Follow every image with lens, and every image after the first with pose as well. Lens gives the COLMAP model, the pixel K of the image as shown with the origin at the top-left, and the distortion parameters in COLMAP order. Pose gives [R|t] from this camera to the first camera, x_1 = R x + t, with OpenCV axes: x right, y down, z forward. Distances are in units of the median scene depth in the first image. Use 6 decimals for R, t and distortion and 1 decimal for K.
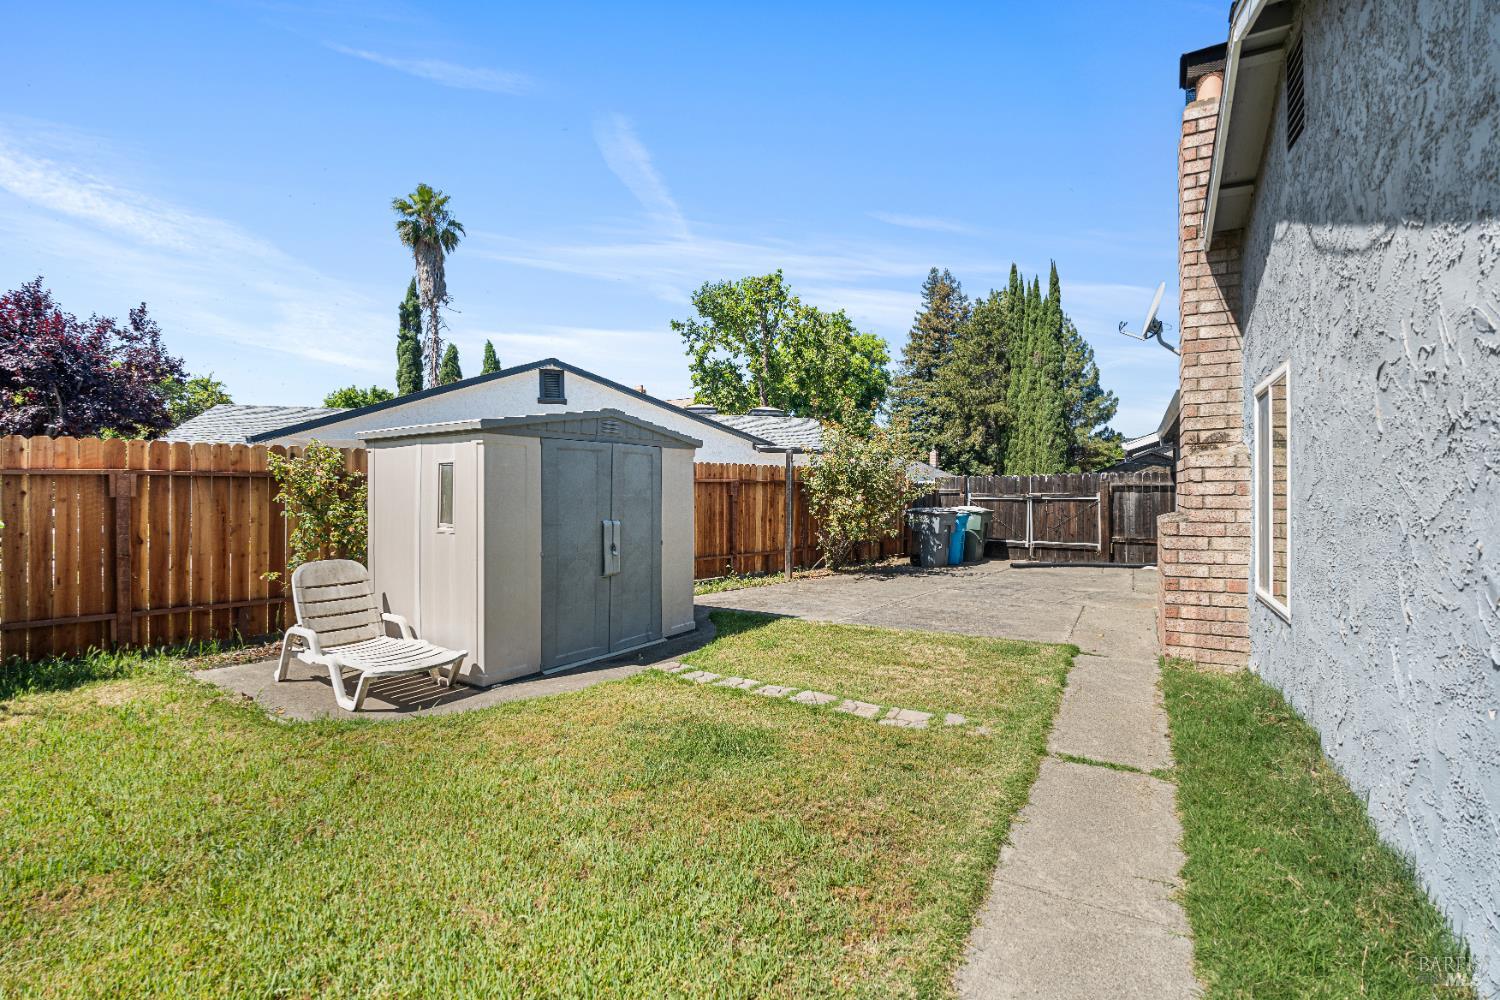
lens RADIAL K [[658.3, 0, 745.6], [0, 658.3, 485.8], [0, 0, 1]] dist [-0.001718, -0.000318]
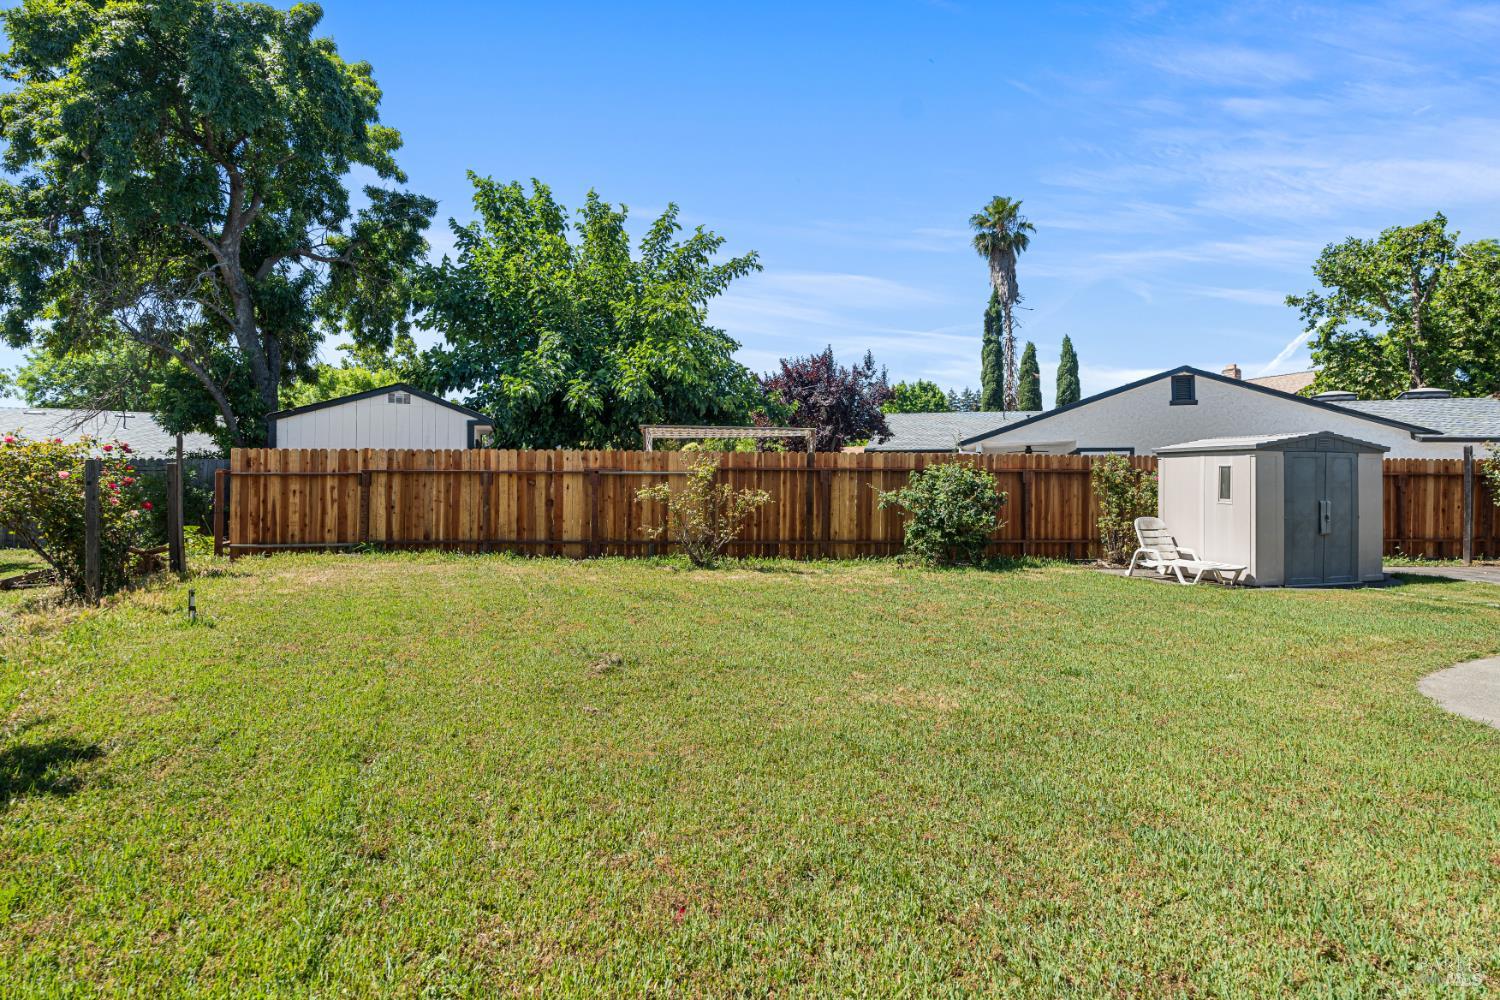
lens RADIAL K [[762.9, 0, 750.9], [0, 762.9, 470.2], [0, 0, 1]] dist [-0.002056, -0.002173]
pose [[0.780763, -0.000422, -0.624827, -0.031075], [-0.002358, 0.999991, -0.003622, -0.002612], [0.624822, 0.004301, 0.780755, -0.301027]]
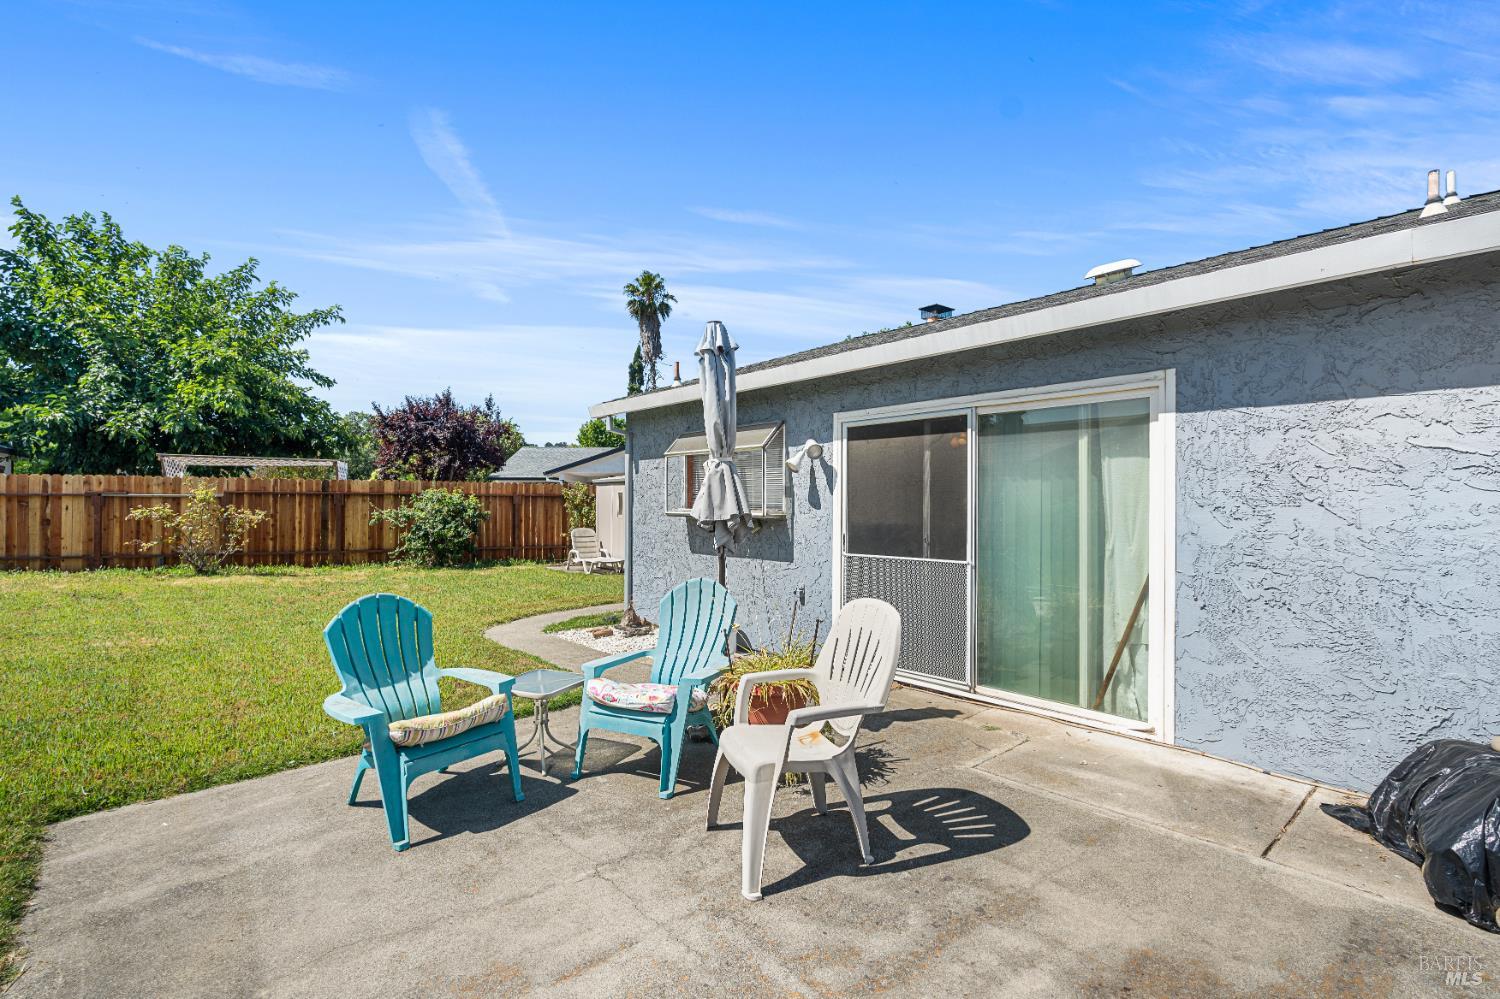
lens RADIAL K [[677.6, 0, 750.0], [0, 677.6, 499.5], [0, 0, 1]] dist [-0.000310, 0.000286]
pose [[0.948175, 0.006136, -0.317689, 0.189460], [-0.005303, 0.999980, 0.003484, -0.003793], [0.317704, -0.001619, 0.948188, -0.298420]]
